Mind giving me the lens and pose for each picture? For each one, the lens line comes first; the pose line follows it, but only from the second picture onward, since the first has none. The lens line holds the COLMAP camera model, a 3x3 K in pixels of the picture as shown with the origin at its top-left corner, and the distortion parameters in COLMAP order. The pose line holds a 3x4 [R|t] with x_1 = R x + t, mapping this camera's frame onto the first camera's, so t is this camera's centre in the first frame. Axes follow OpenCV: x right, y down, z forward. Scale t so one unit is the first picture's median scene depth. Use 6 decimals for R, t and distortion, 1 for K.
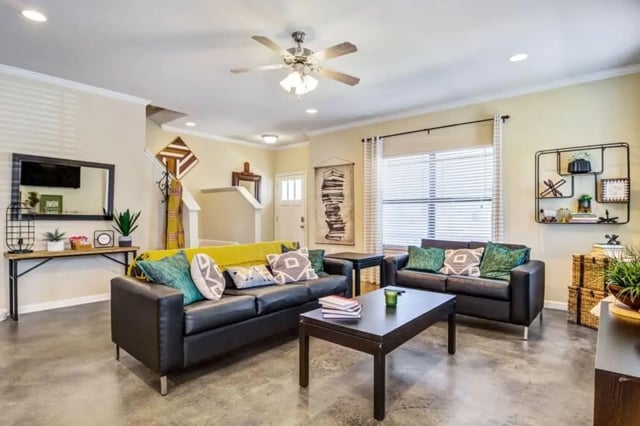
lens RADIAL K [[338.3, 0, 320.0], [0, 338.3, 213.0], [0, 0, 1]] dist [-0.000412, -0.000254]
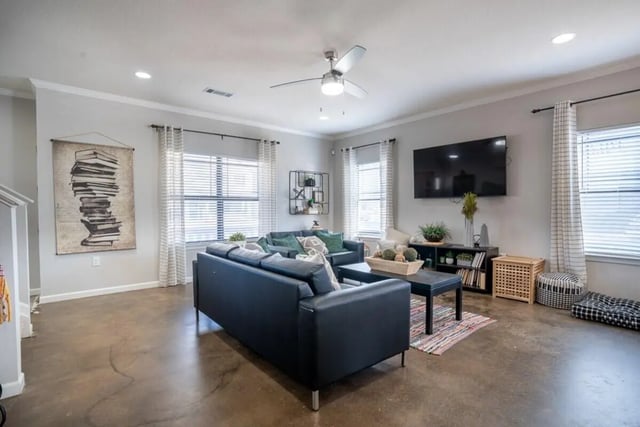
lens RADIAL K [[338.3, 0, 320.0], [0, 338.3, 213.5], [0, 0, 1]] dist [-0.000412, -0.000254]
pose [[0.189673, 0.014544, 0.981740, -0.600688], [0.029709, 0.999347, -0.020545, 0.039295], [-0.981398, 0.033064, 0.189117, 0.395474]]
